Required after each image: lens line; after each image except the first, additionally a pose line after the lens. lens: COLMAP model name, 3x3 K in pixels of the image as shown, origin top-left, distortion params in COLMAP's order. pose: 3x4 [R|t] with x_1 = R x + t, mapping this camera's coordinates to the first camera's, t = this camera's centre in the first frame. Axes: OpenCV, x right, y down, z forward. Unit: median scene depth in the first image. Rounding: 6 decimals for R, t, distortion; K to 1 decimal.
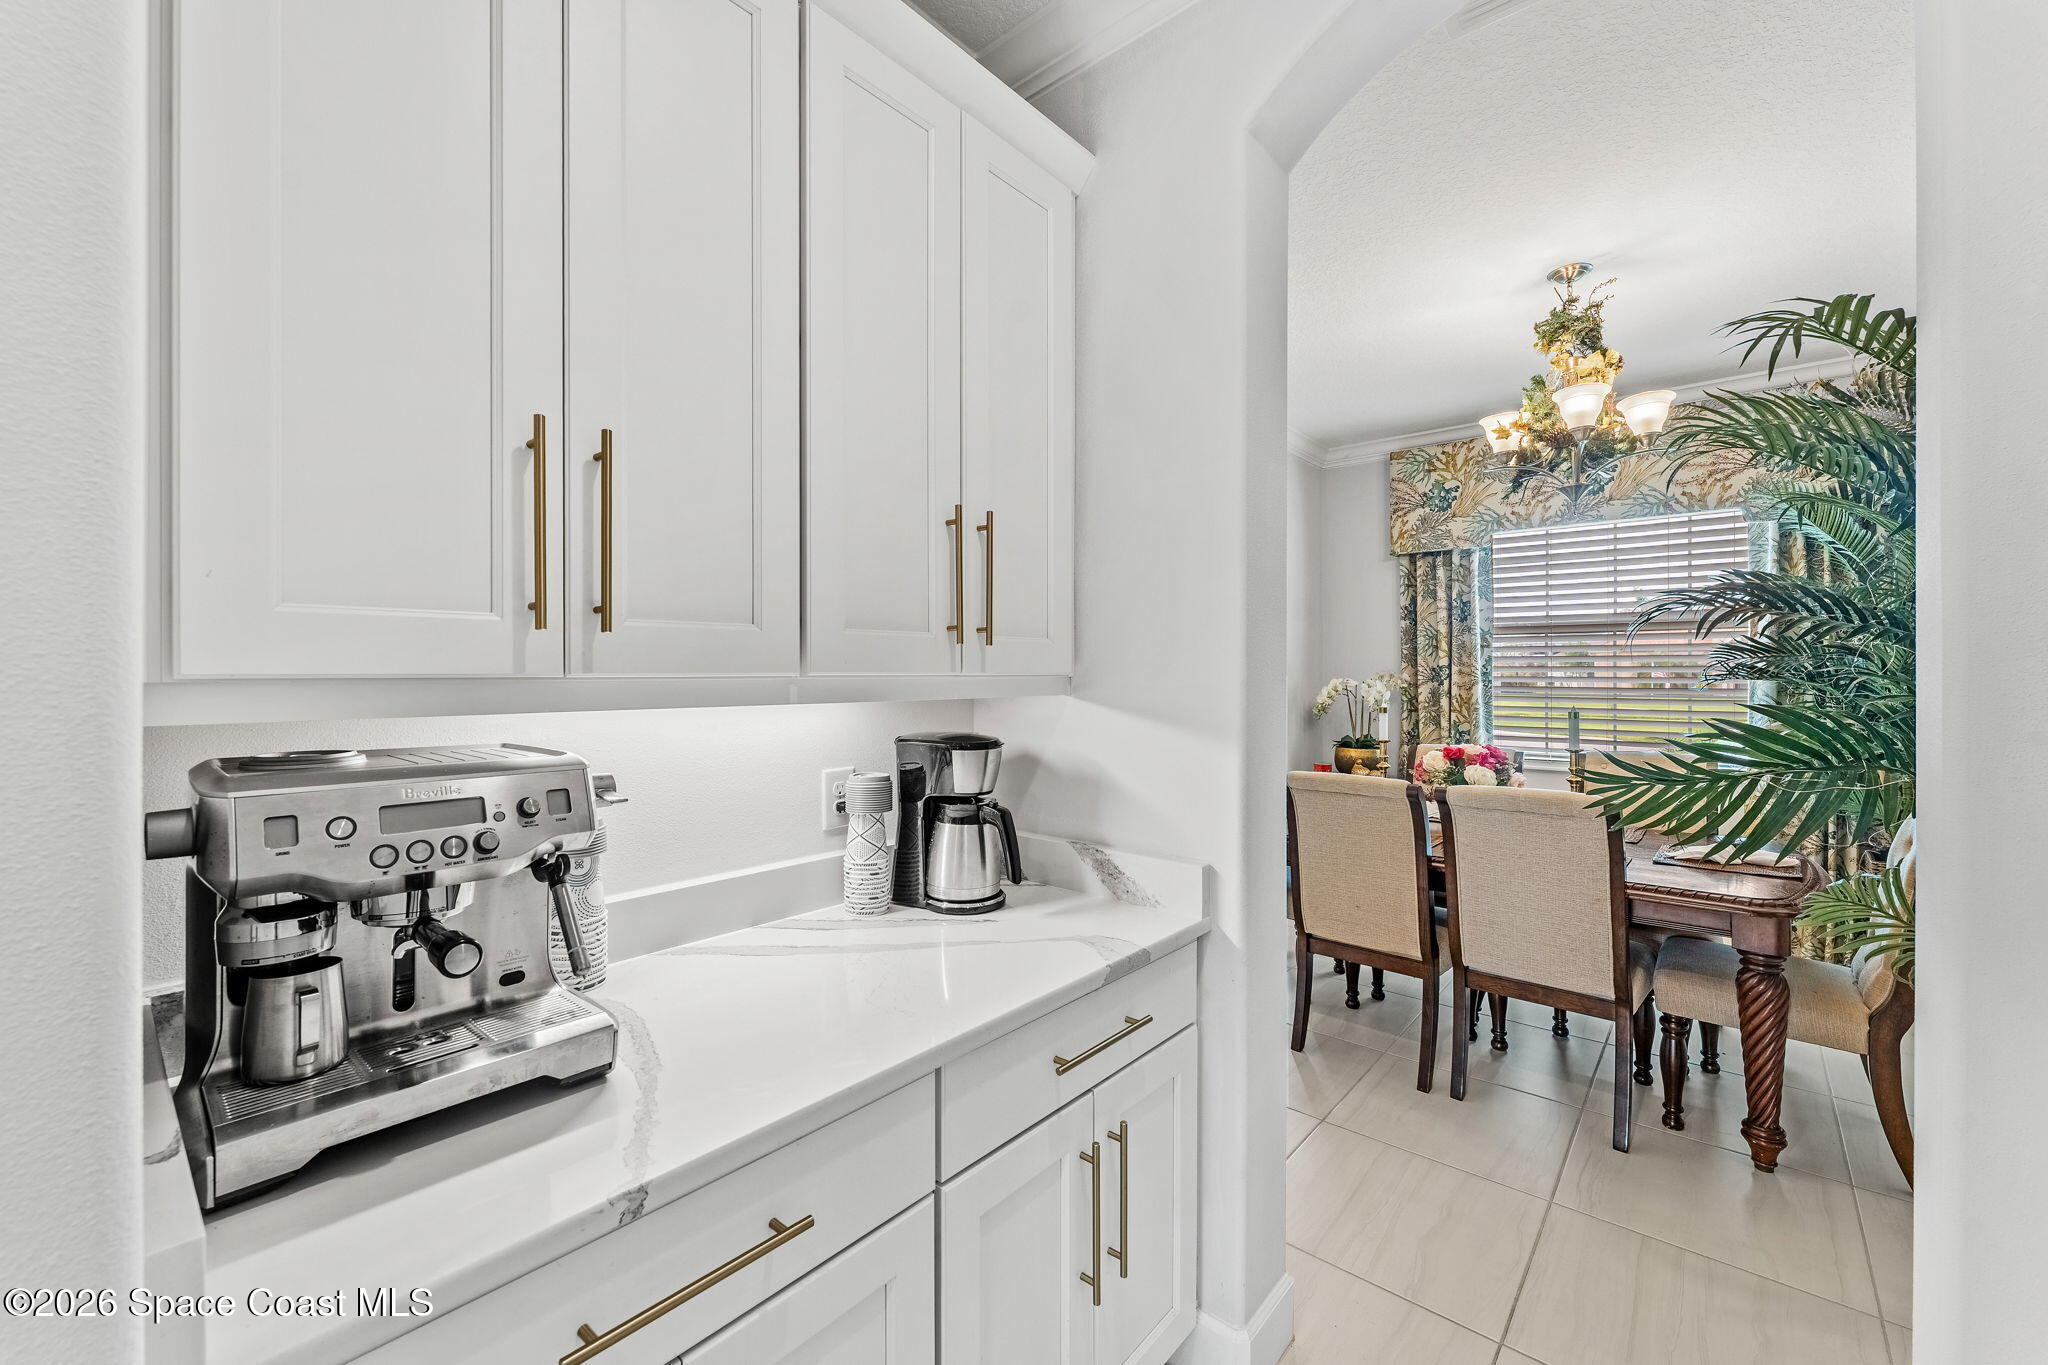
lens RADIAL K [[819.8, 0, 1021.1], [0, 819.8, 674.1], [0, 0, 1]] dist [0.000228, -0.000062]
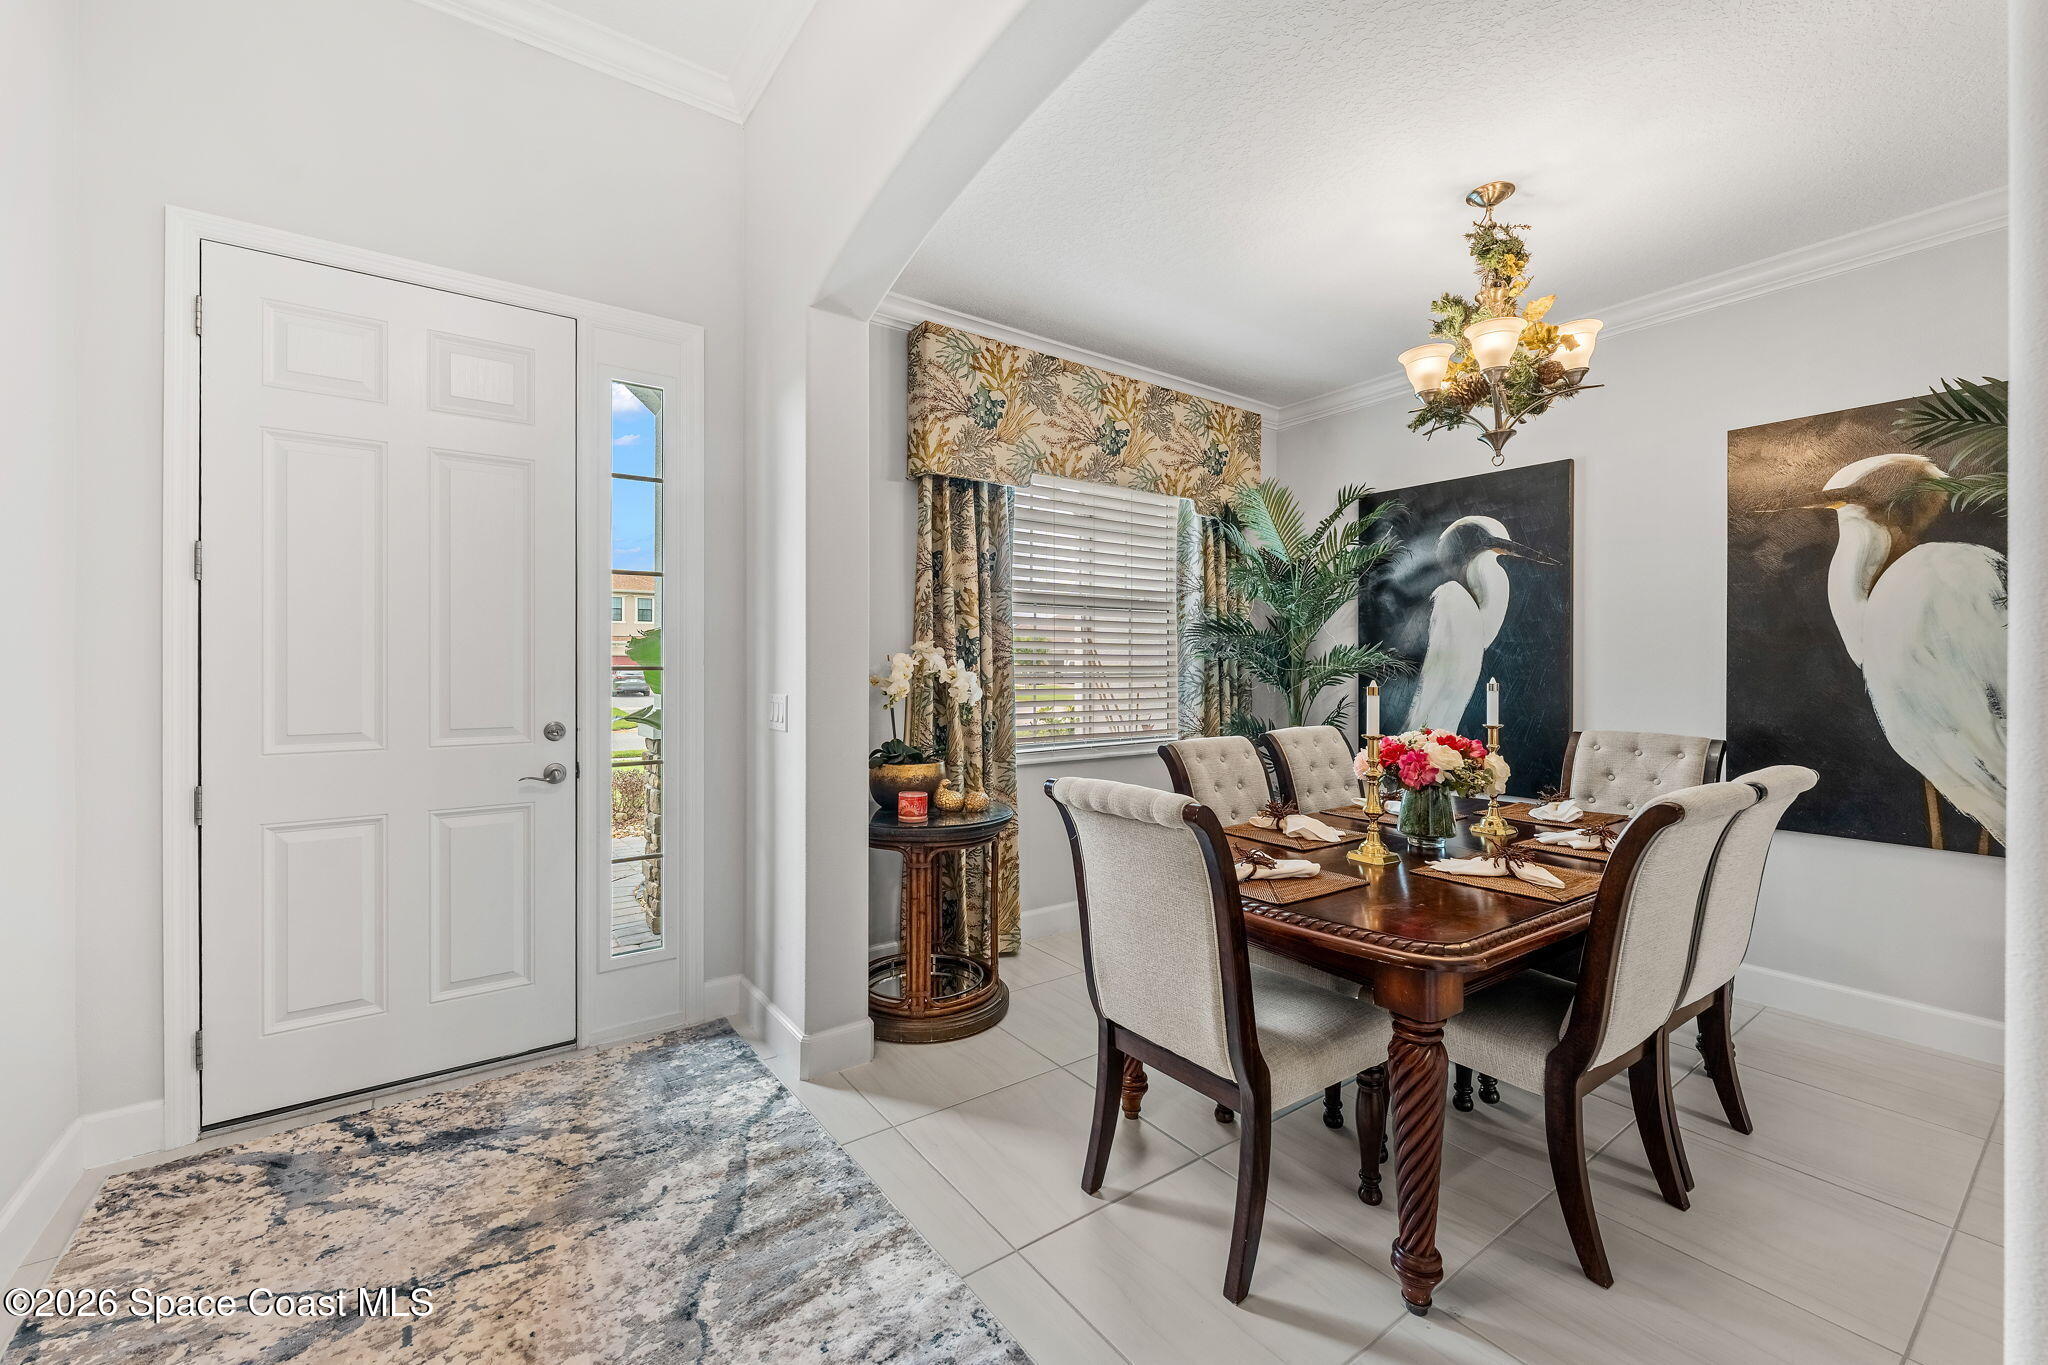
lens RADIAL K [[812.9, 0, 1019.5], [0, 812.9, 681.4], [0, 0, 1]] dist [-0.001176, -0.000281]
pose [[0.235692, -0.009986, 0.971777, -0.193479], [0.002933, 0.999950, 0.009564, 0.022410], [-0.971823, 0.000596, 0.235709, 0.798065]]
